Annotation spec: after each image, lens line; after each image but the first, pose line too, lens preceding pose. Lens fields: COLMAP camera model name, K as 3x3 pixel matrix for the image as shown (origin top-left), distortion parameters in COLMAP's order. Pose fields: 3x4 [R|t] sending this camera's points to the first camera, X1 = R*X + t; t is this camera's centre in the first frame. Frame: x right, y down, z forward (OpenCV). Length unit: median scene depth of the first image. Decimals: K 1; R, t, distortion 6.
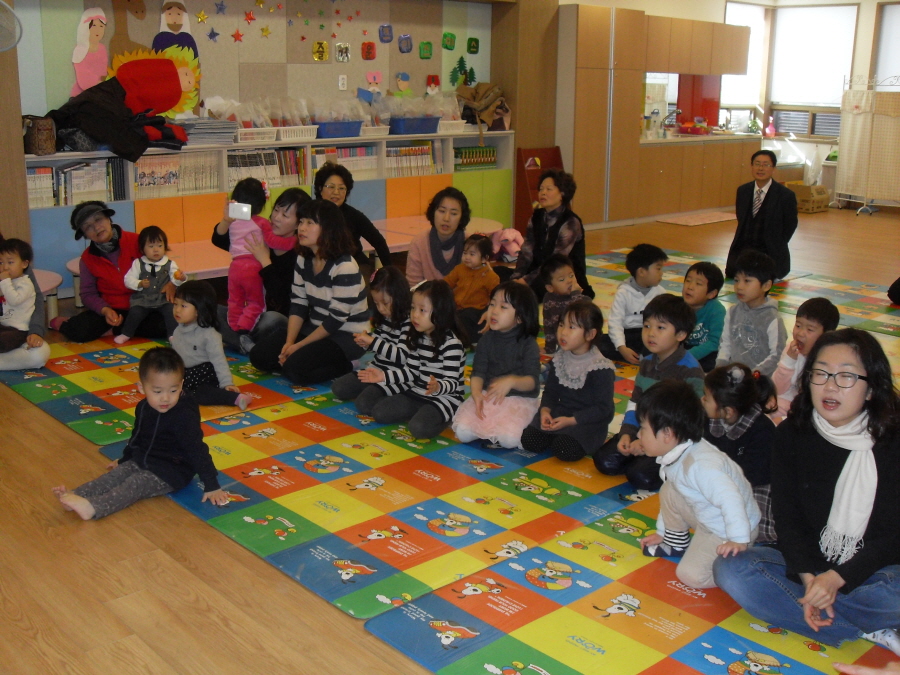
lens RADIAL K [[1029.2, 0, 407.7], [0, 1029.2, 350.8], [0, 0, 1]] dist [-0.136963, 0.000000]
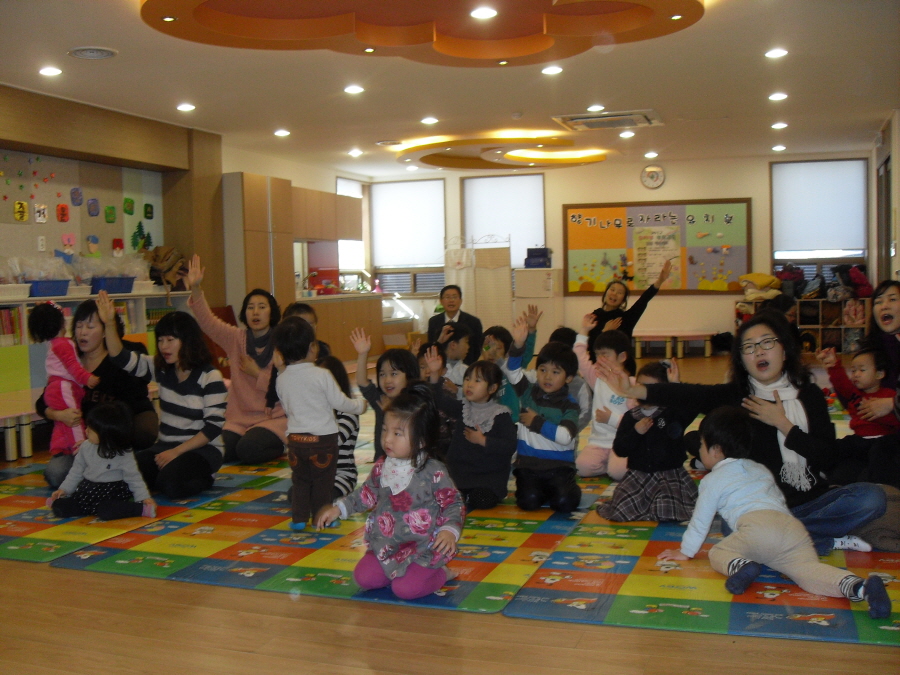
lens RADIAL K [[1029.2, 0, 426.8], [0, 1029.2, 347.7], [0, 0, 1]] dist [-0.136963, 0.000000]
pose [[0.879193, -0.059447, 0.472743, -0.244925], [0.152996, 0.974867, -0.161949, 0.060869], [-0.451234, 0.214712, 0.866191, 0.008569]]
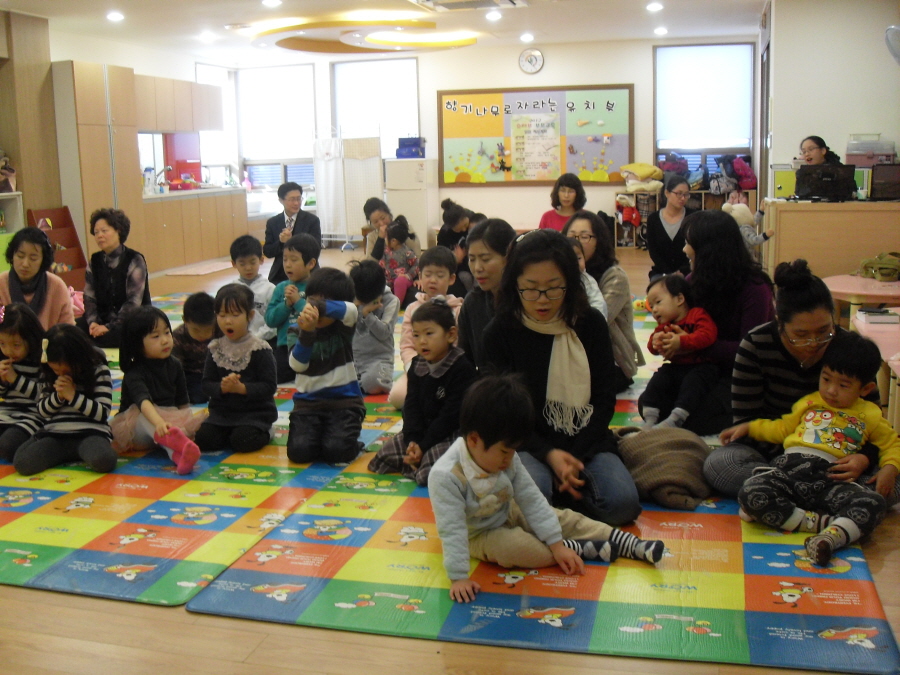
lens RADIAL K [[1029.2, 0, 427.6], [0, 1029.2, 350.8], [0, 0, 1]] dist [-0.136963, 0.000000]
pose [[0.839190, -0.129294, 0.528246, -0.124291], [0.174538, 0.983976, -0.036439, 0.043627], [-0.515070, 0.122778, 0.848309, 0.030884]]
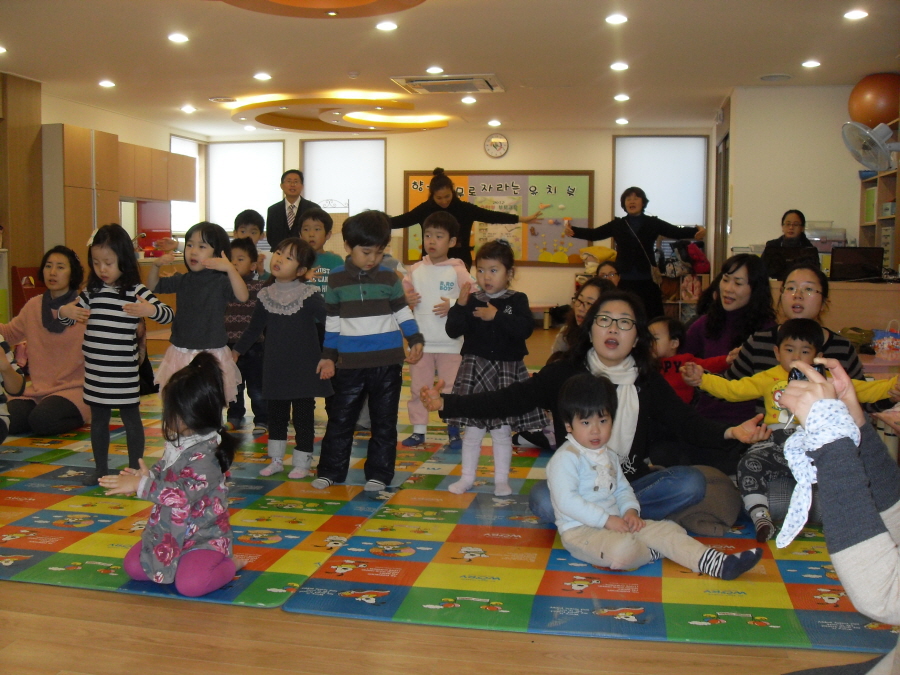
lens RADIAL K [[1029.2, 0, 428.7], [0, 1029.2, 346.6], [0, 0, 1]] dist [-0.136963, 0.000000]
pose [[0.801993, -0.059889, 0.594323, -0.197732], [0.155750, 0.981510, -0.111267, 0.059532], [-0.576671, 0.181801, 0.796492, 0.034692]]
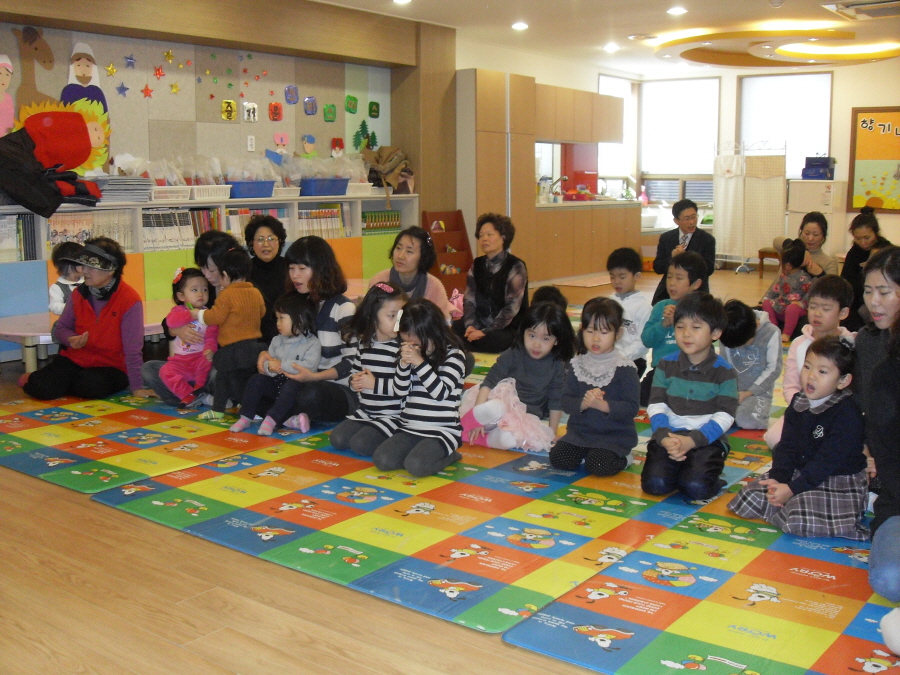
lens RADIAL K [[1029.2, 0, 420.5], [0, 1029.2, 346.5], [0, 0, 1]] dist [-0.136963, 0.000000]
pose [[0.983640, -0.038739, 0.175930, -0.100645], [0.056862, 0.993445, -0.099169, 0.040891], [-0.170935, 0.107550, 0.979395, 0.053217]]
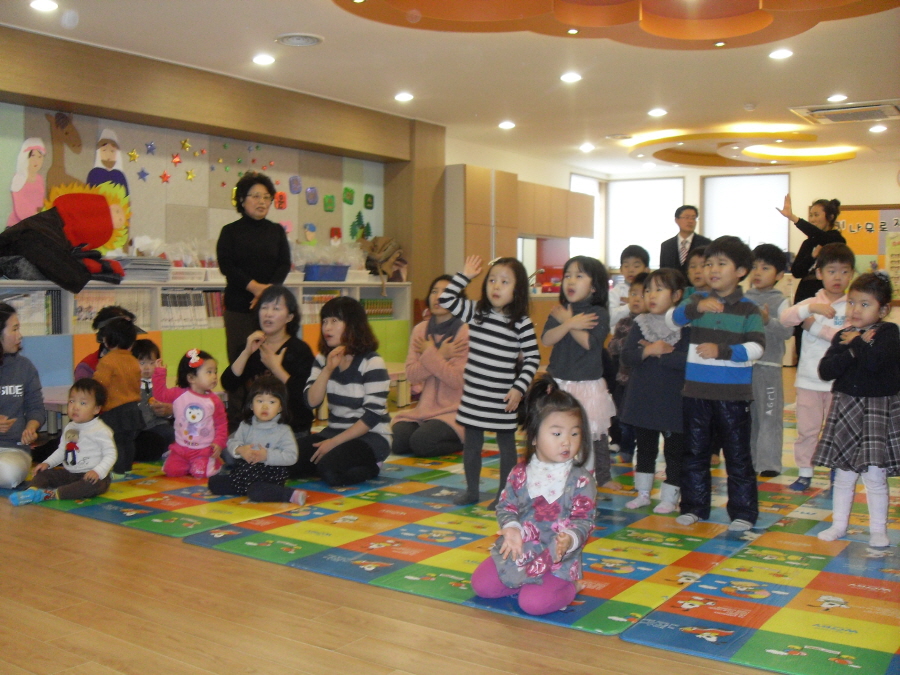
lens RADIAL K [[1029.2, 0, 419.4], [0, 1029.2, 347.3], [0, 0, 1]] dist [-0.136963, 0.000000]
pose [[0.971817, -0.015121, 0.235251, -0.179672], [0.061870, 0.979318, -0.192637, 0.067578], [-0.227472, 0.201763, 0.952653, 0.024973]]
